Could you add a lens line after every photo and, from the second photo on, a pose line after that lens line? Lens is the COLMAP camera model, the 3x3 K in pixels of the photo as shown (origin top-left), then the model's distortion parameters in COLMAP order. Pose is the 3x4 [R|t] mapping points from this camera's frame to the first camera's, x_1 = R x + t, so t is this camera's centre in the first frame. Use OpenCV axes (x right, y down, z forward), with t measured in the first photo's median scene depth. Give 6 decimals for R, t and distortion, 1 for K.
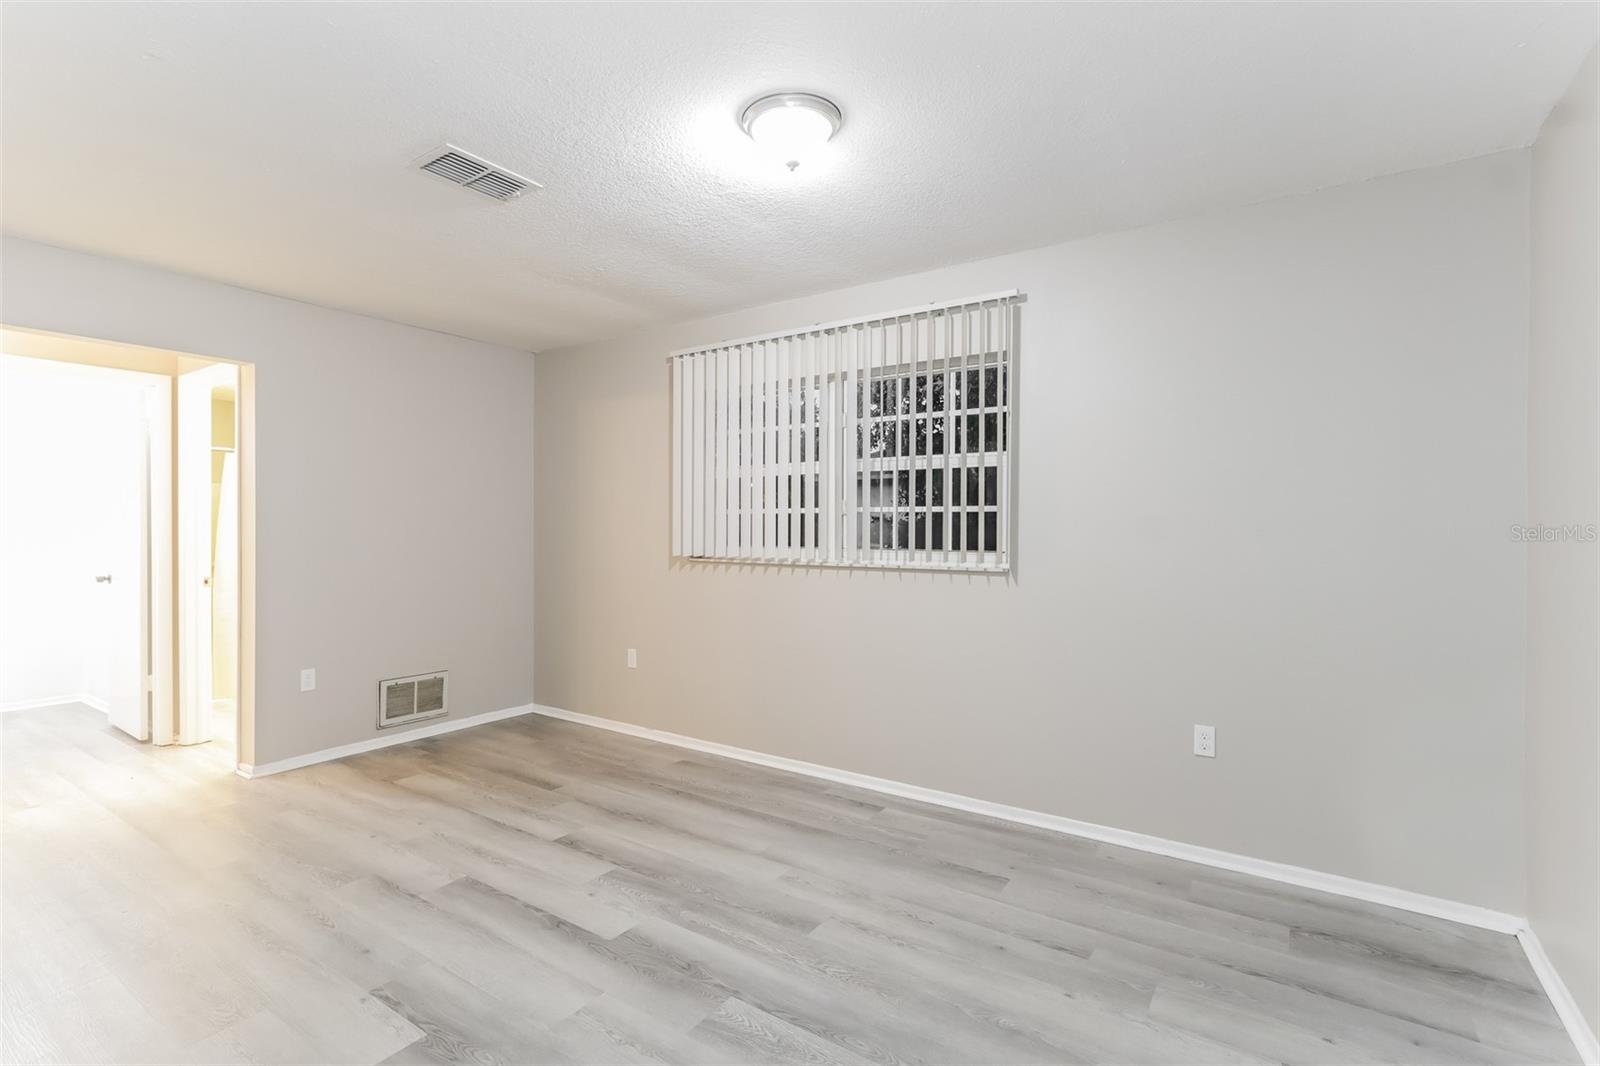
lens RADIAL K [[737.4, 0, 799.9], [0, 737.4, 533.2], [0, 0, 1]] dist [0.017484, 0.000357]
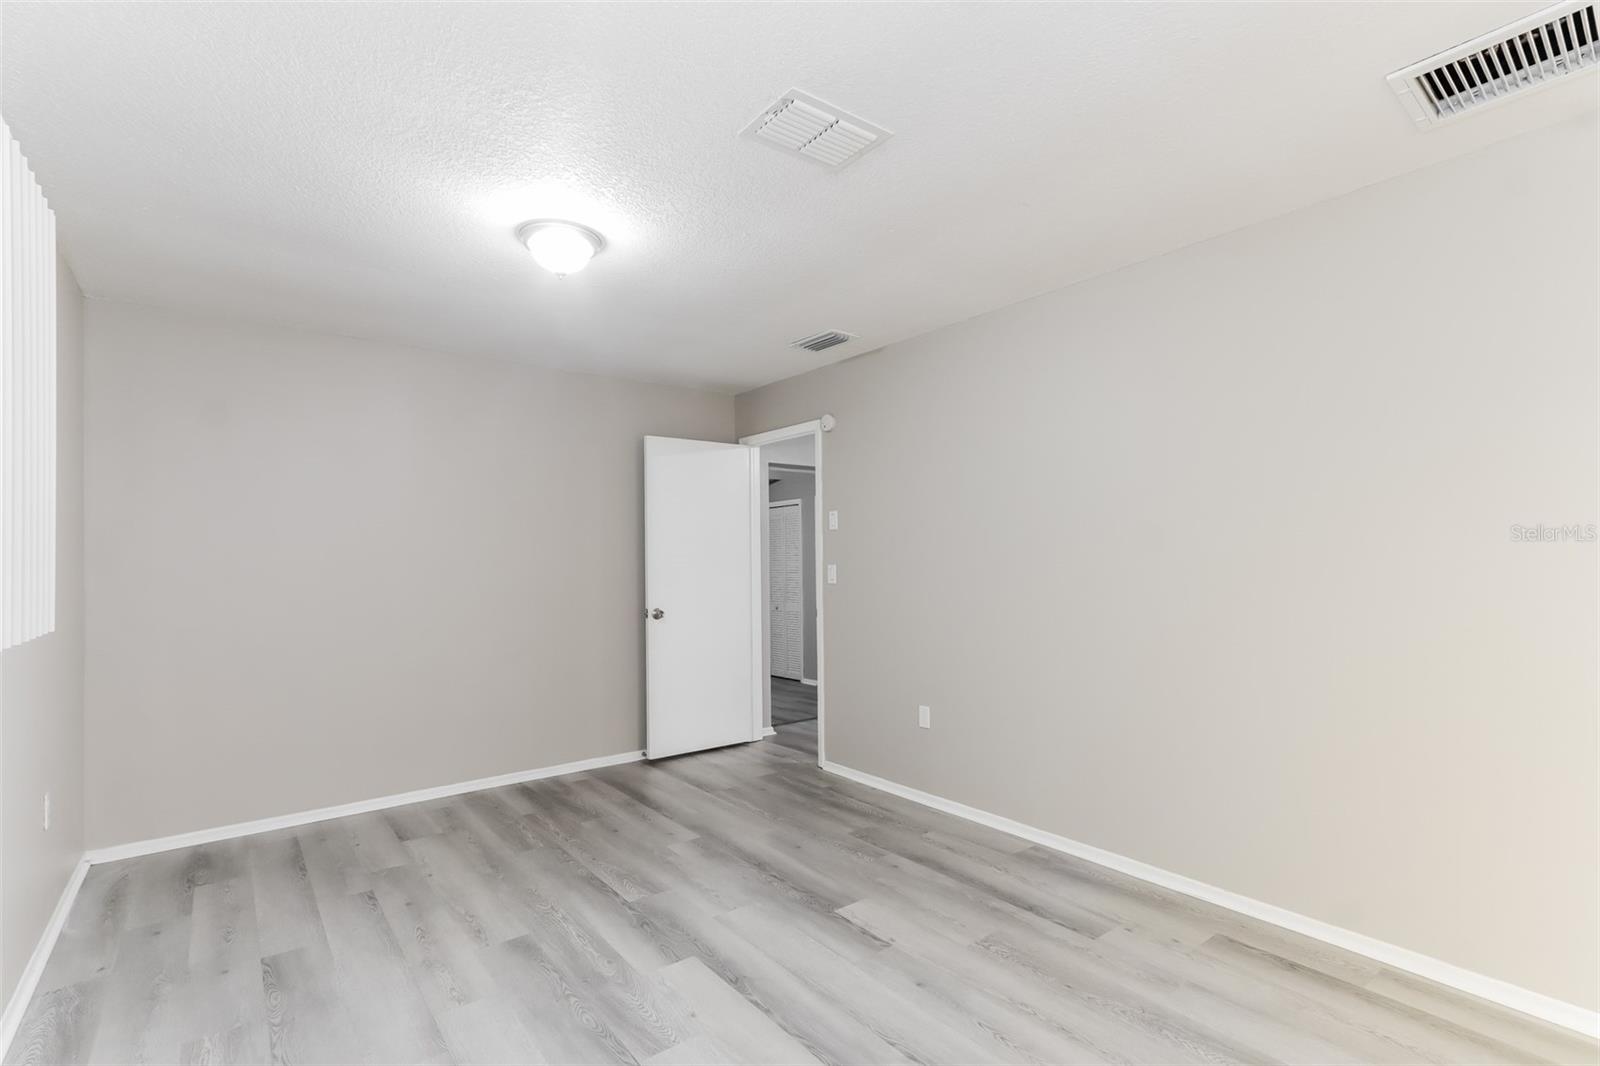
lens RADIAL K [[737.4, 0, 800.0], [0, 737.4, 538.6], [0, 0, 1]] dist [0.017484, 0.000357]
pose [[-0.950135, 0.022195, 0.311049, -0.731376], [0.016336, 0.999637, -0.021427, -0.011307], [-0.311411, -0.015277, -0.950152, 1.943407]]
